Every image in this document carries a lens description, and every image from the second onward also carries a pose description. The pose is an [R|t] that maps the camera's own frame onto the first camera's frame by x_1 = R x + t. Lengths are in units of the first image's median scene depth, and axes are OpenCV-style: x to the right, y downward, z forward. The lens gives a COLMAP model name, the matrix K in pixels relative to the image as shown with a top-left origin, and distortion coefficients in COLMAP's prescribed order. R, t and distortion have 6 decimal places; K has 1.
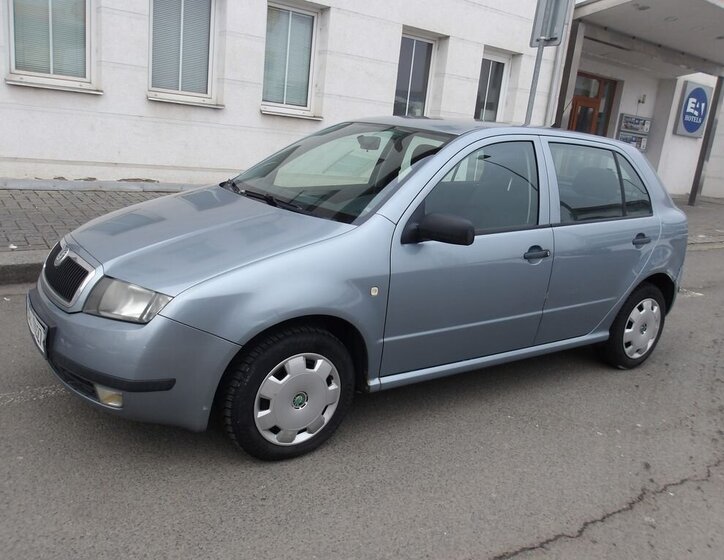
lens RADIAL K [[629.7, 0, 358.7], [0, 629.7, 274.1], [0, 0, 1]] dist [0.020751, -0.030027]
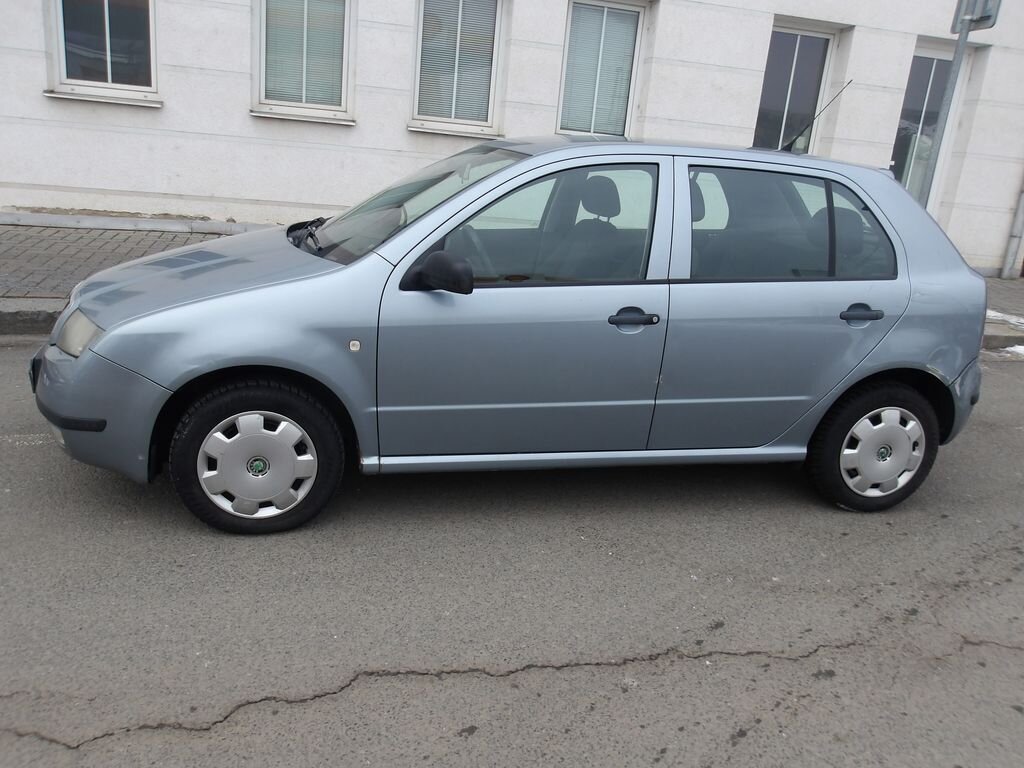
lens RADIAL K [[862.9, 0, 510.8], [0, 862.9, 380.1], [0, 0, 1]] dist [0.013957, -0.002257]
pose [[0.931082, 0.077123, -0.356565, 0.487399], [-0.074835, 0.996991, 0.020230, 0.027139], [0.357052, 0.007848, 0.934051, 0.023868]]
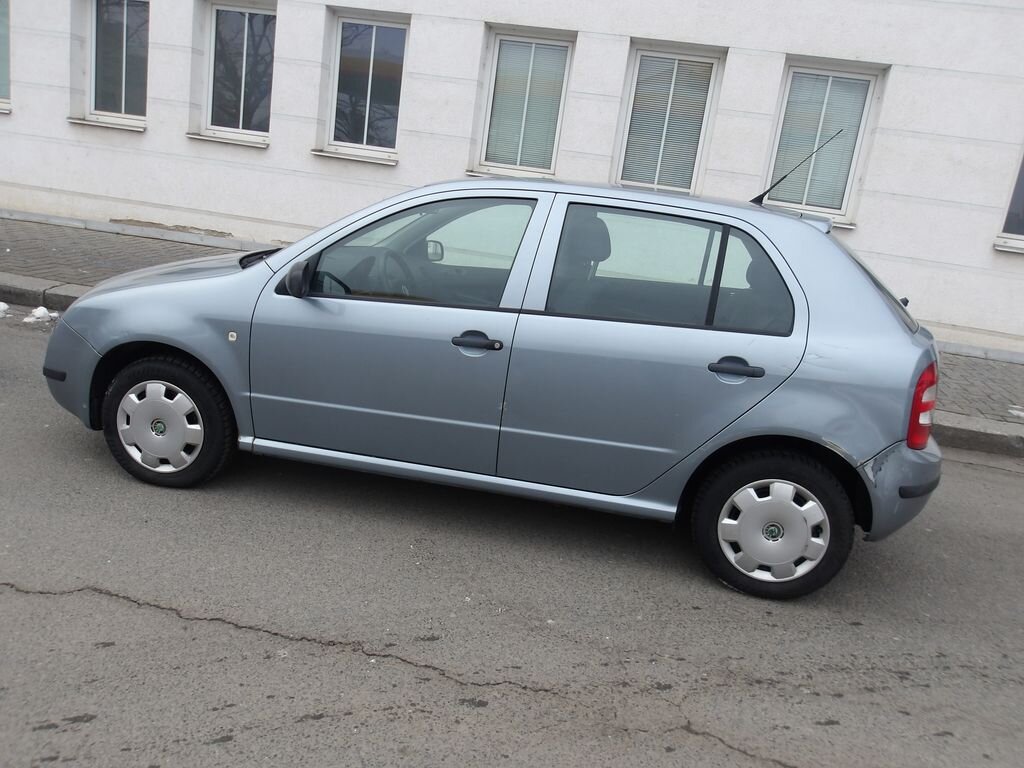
lens RADIAL K [[862.9, 0, 512.7], [0, 862.9, 384.7], [0, 0, 1]] dist [0.013957, -0.002257]
pose [[0.696172, 0.149113, -0.702218, 0.993723], [-0.214187, 0.976780, -0.004928, 0.012139], [0.685178, 0.153837, 0.711945, 0.294044]]
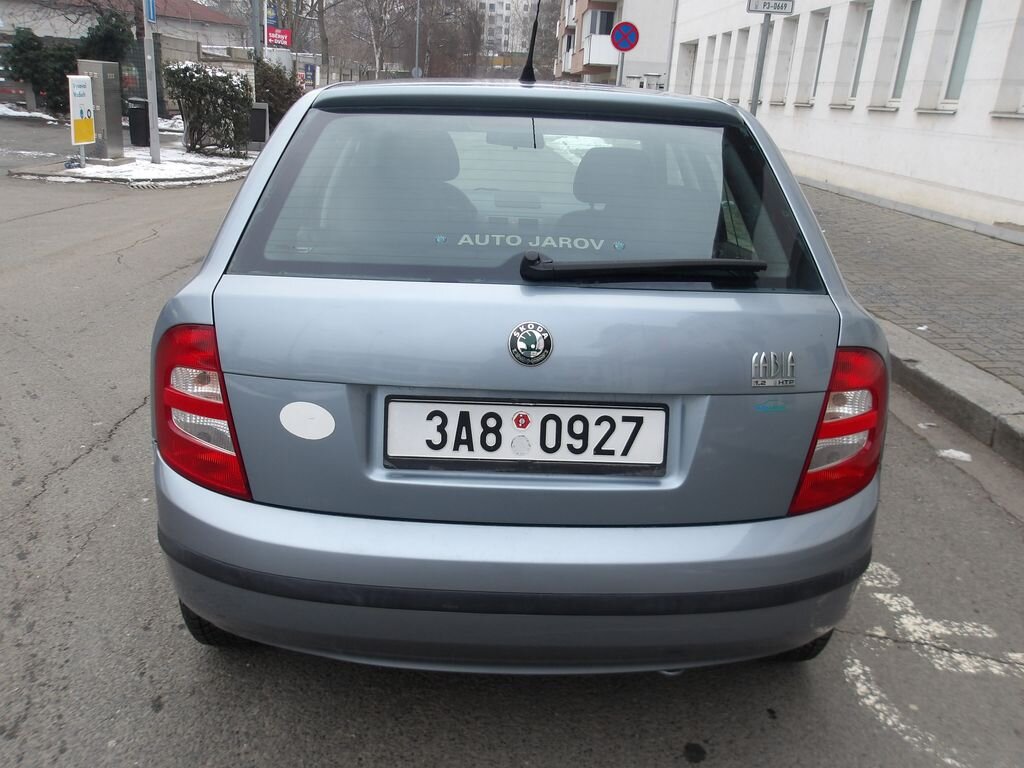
lens RADIAL K [[862.9, 0, 509.4], [0, 862.9, 382.0], [0, 0, 1]] dist [0.013957, -0.002257]
pose [[-0.561123, 0.136676, -0.816371, 0.963726], [-0.290614, 0.890956, 0.348913, -0.319667], [0.775038, 0.433032, -0.460216, 1.667594]]
